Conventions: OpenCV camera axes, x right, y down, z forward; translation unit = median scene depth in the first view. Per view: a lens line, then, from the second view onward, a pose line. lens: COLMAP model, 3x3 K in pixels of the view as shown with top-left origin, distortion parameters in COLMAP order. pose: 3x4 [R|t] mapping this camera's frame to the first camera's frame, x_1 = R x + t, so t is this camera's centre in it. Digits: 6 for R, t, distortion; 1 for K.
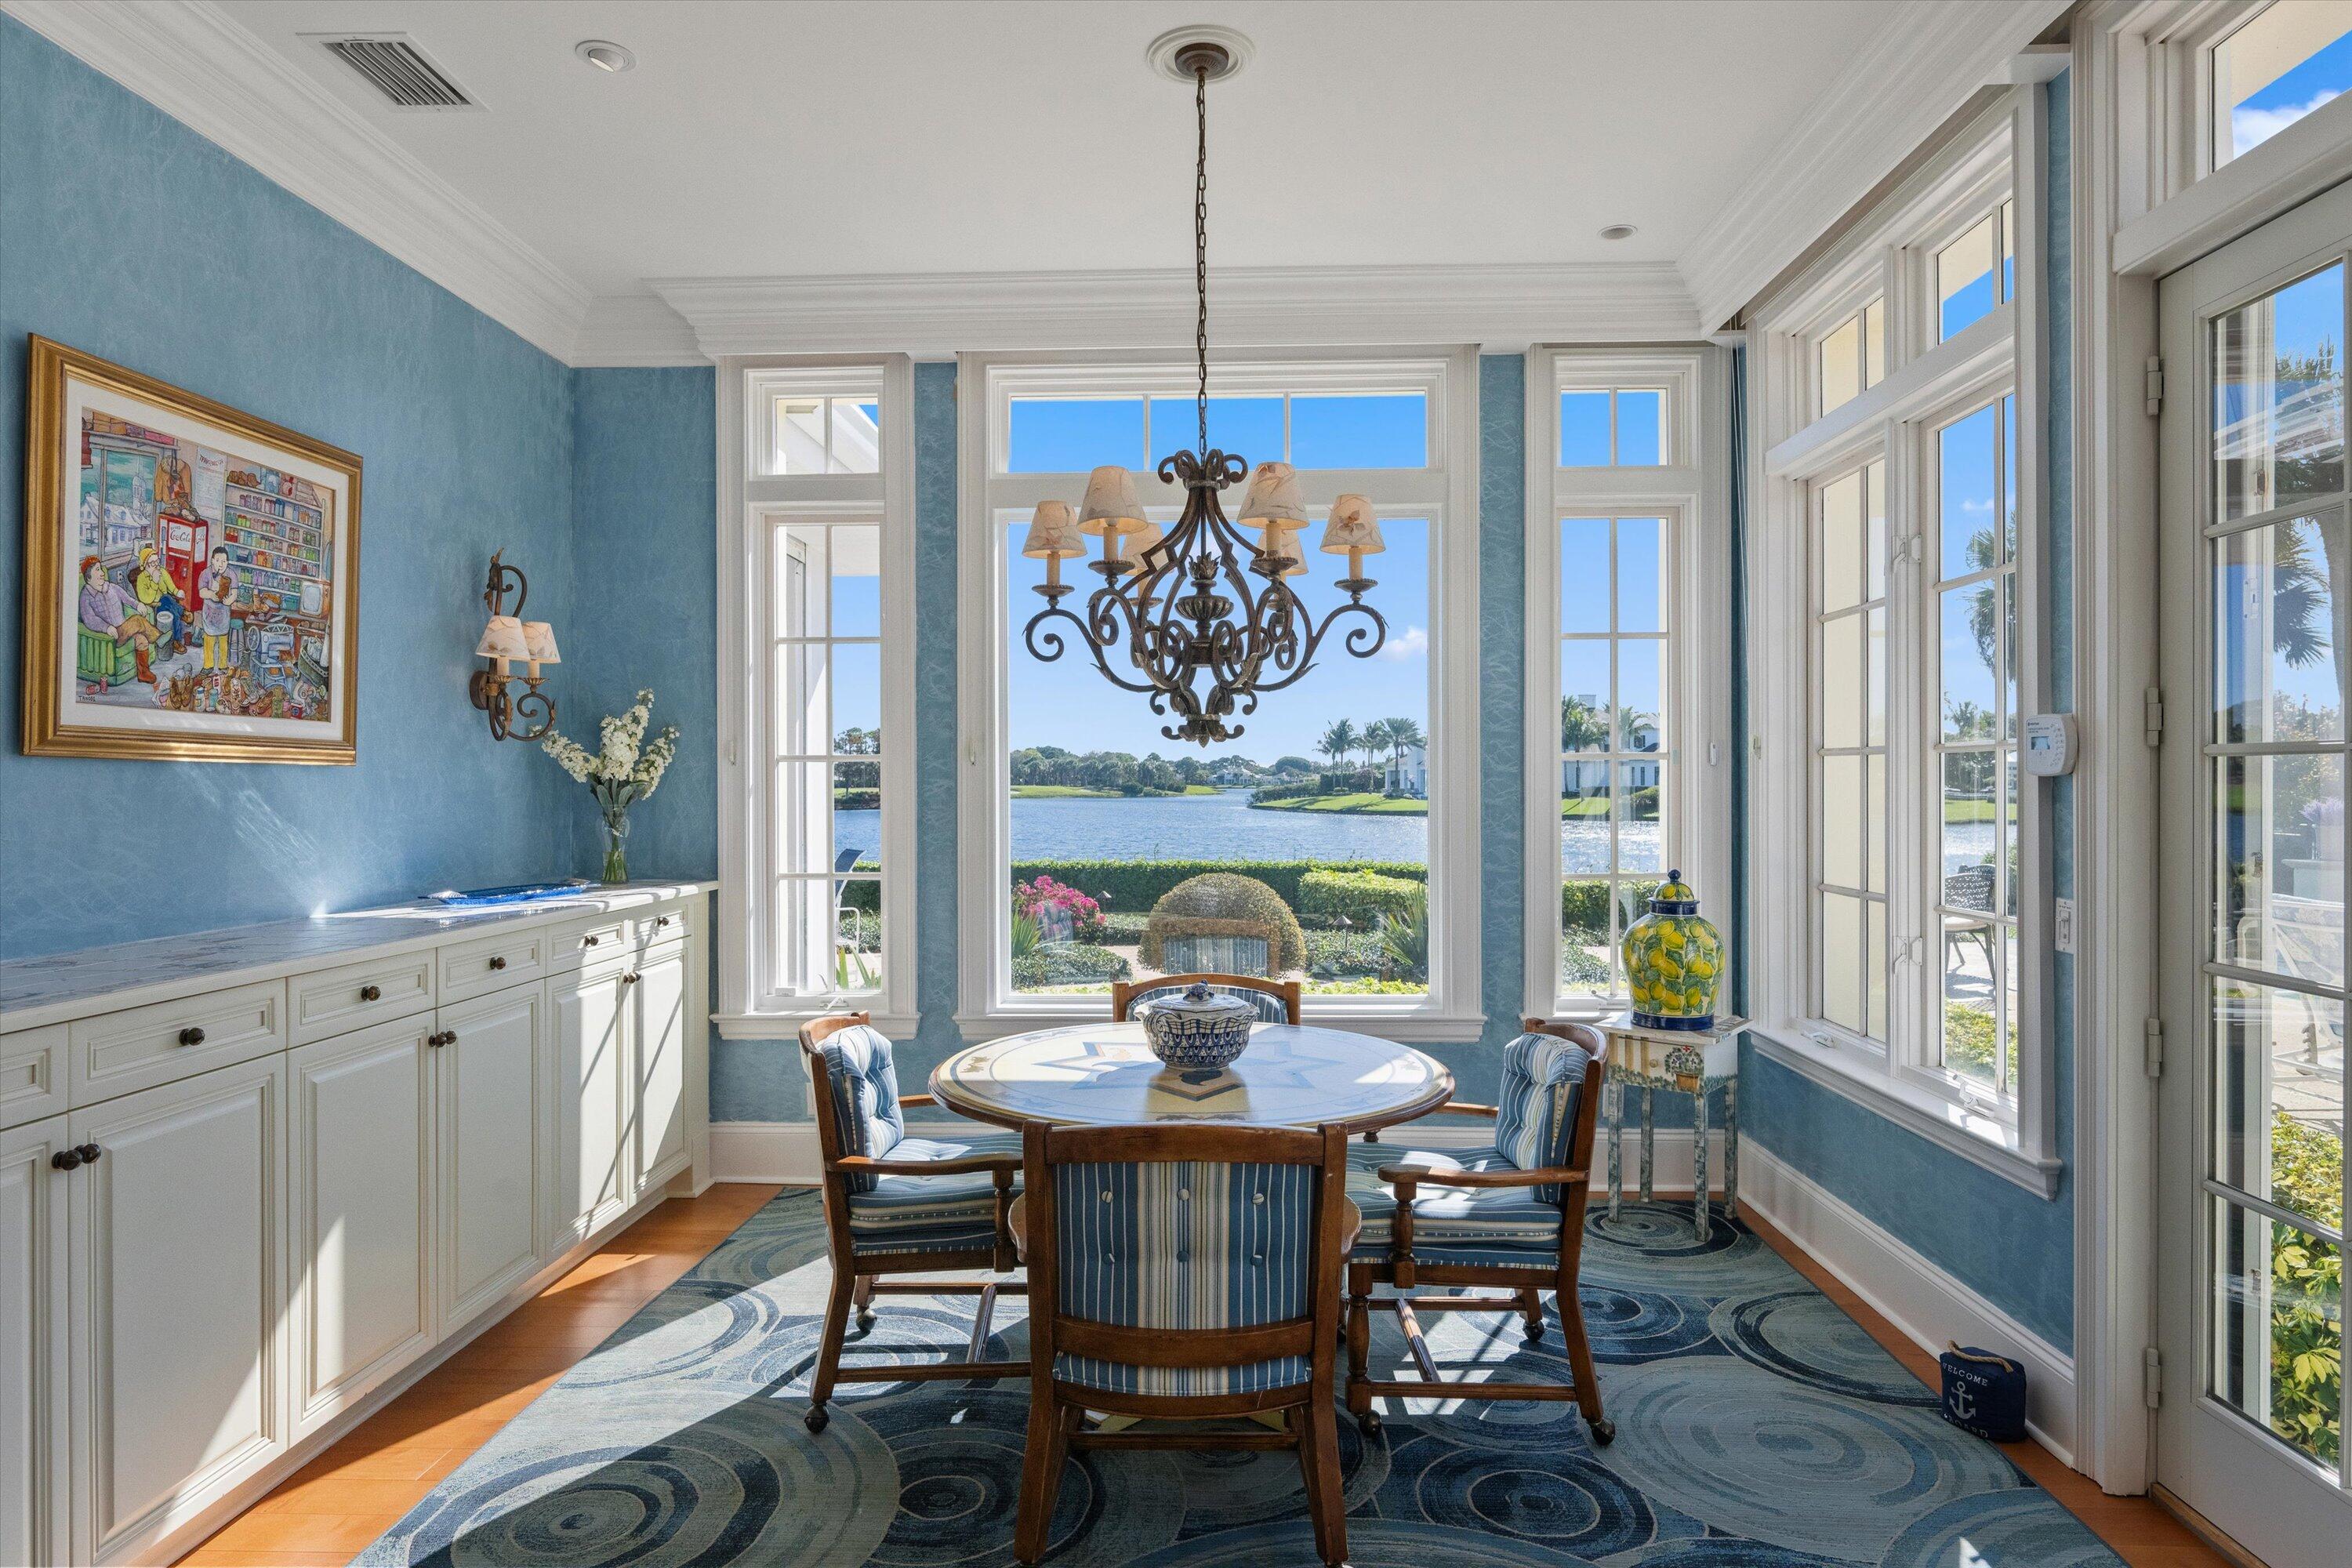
lens RADIAL K [[1243.1, 0, 1172.8], [0, 1243.1, 782.0], [0, 0, 1]] dist [-0.005372, 0.000985]
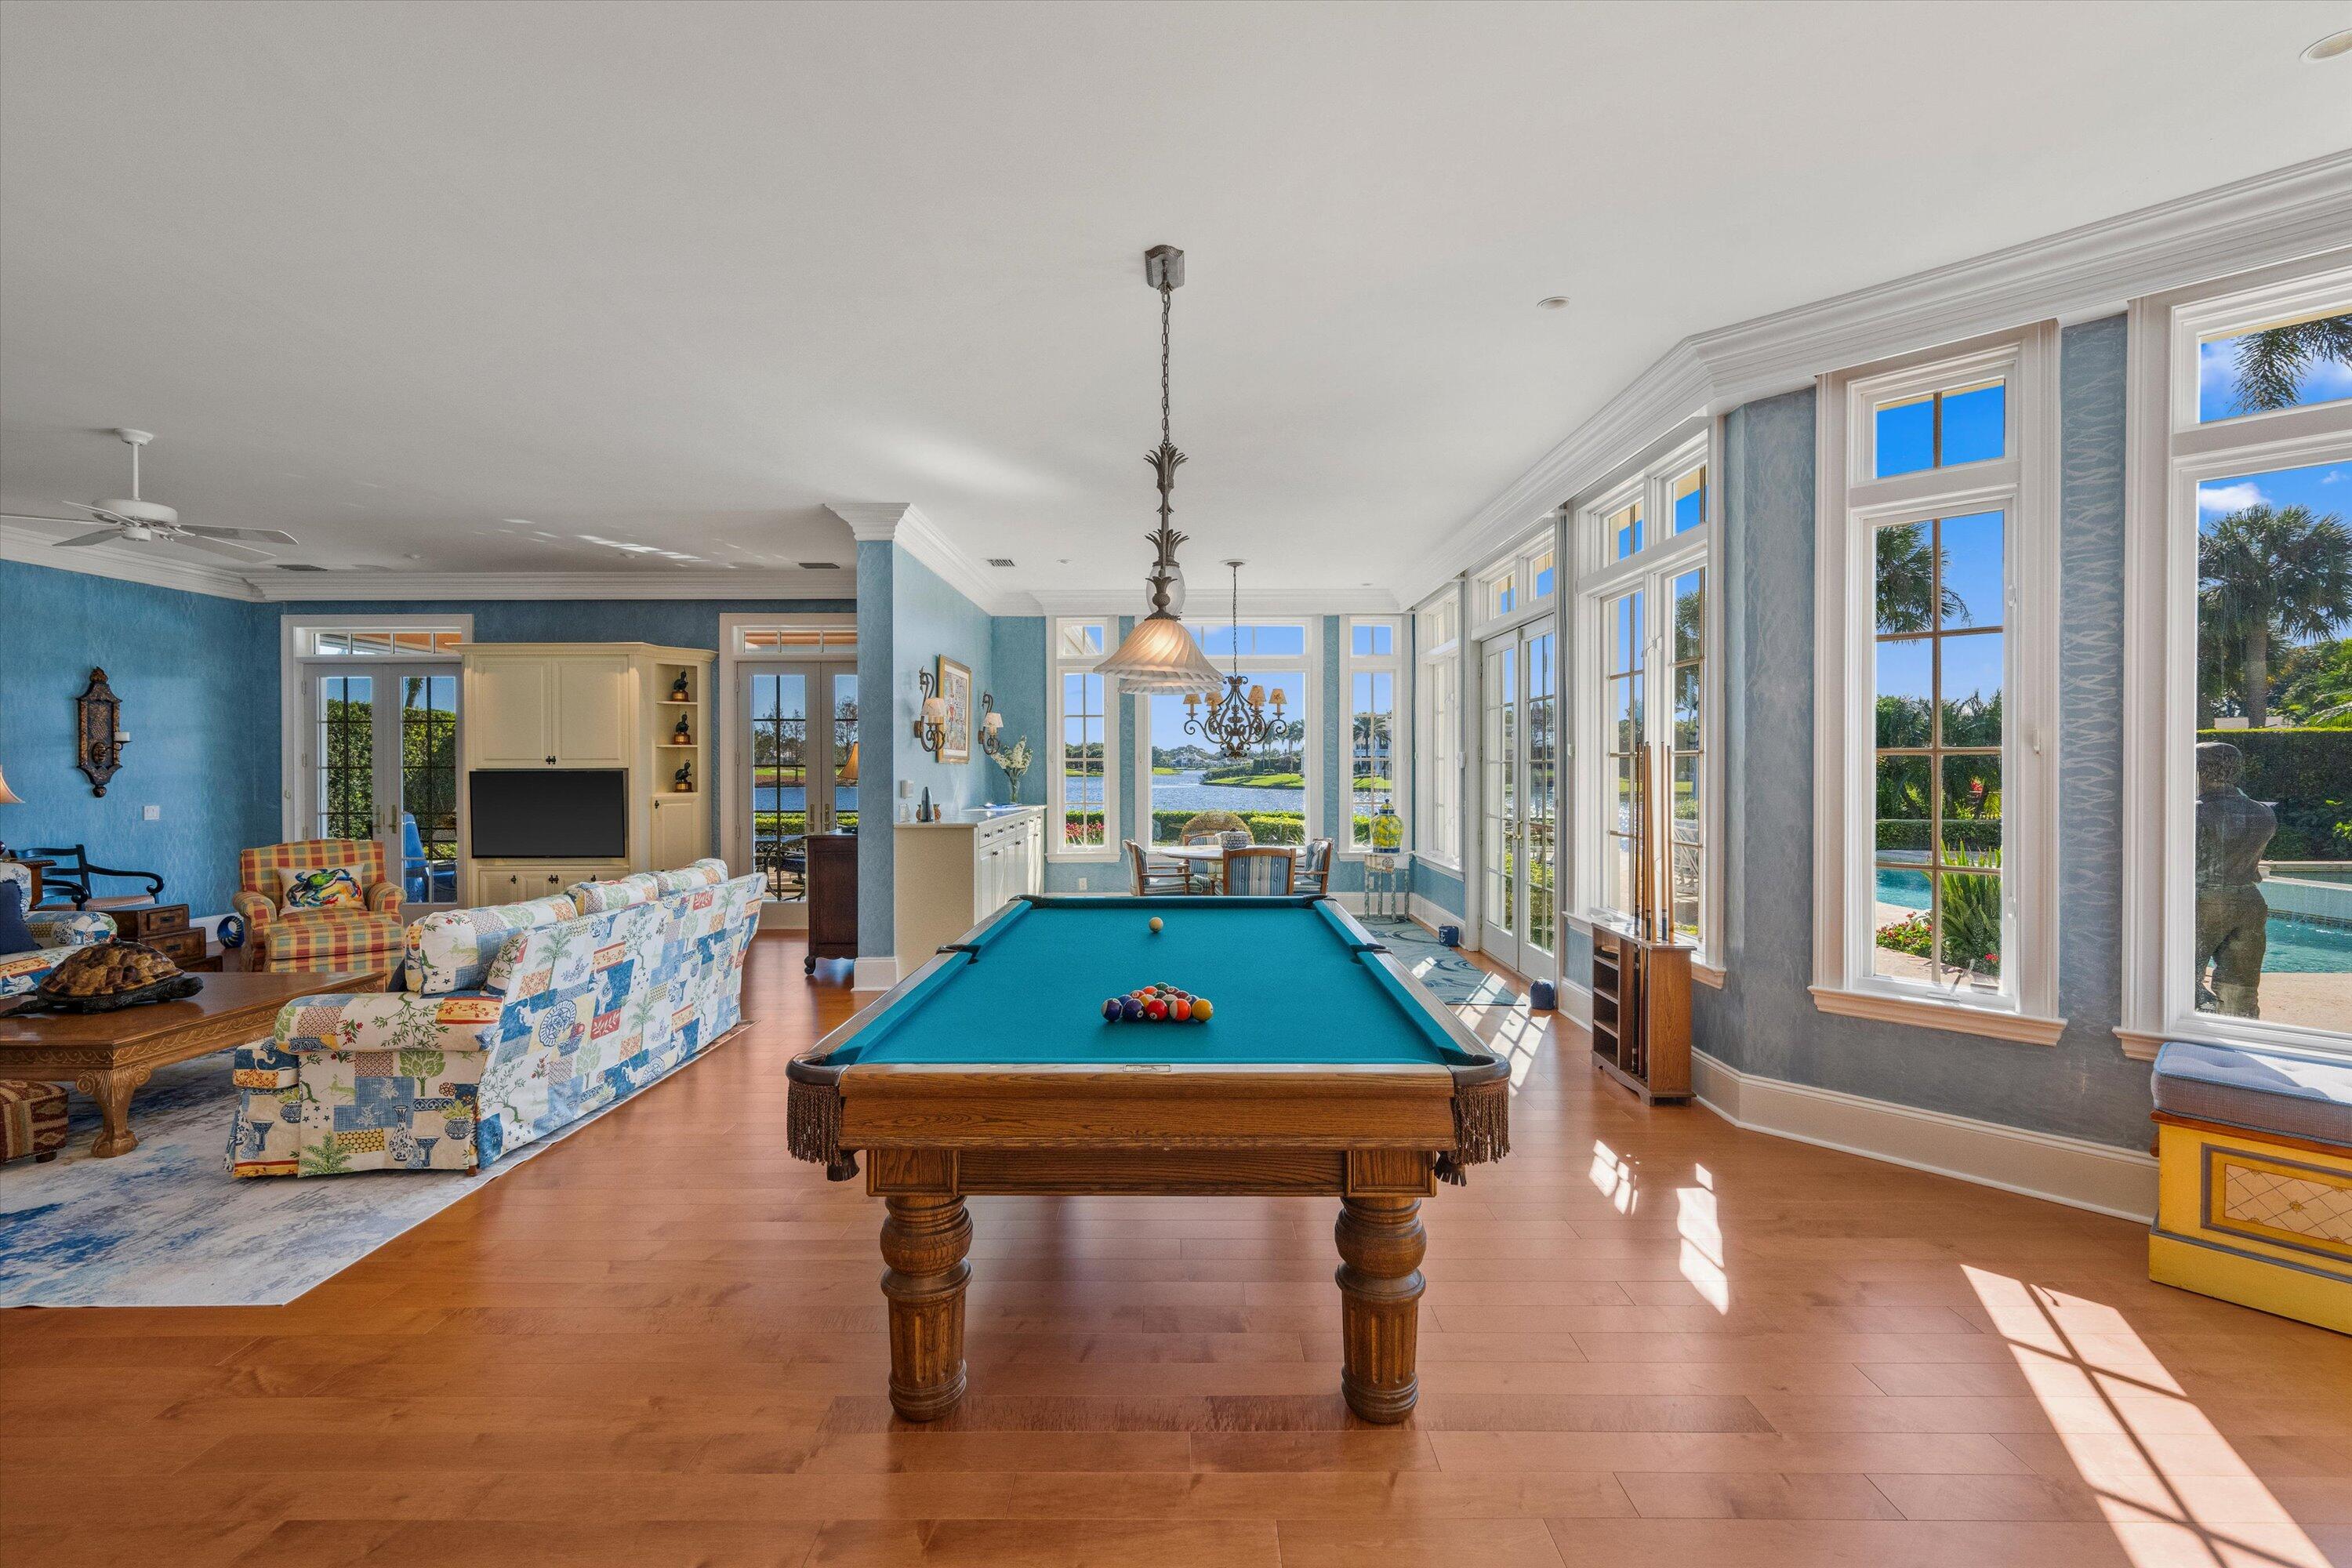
lens RADIAL K [[1019.3, 0, 1172.7], [0, 1019.3, 773.2], [0, 0, 1]] dist [0.003229, -0.000147]
pose [[0.999145, 0.000560, 0.041348, -0.202548], [-0.000922, 0.999961, 0.008752, -0.010473], [-0.041341, -0.008783, 0.999106, -1.396827]]
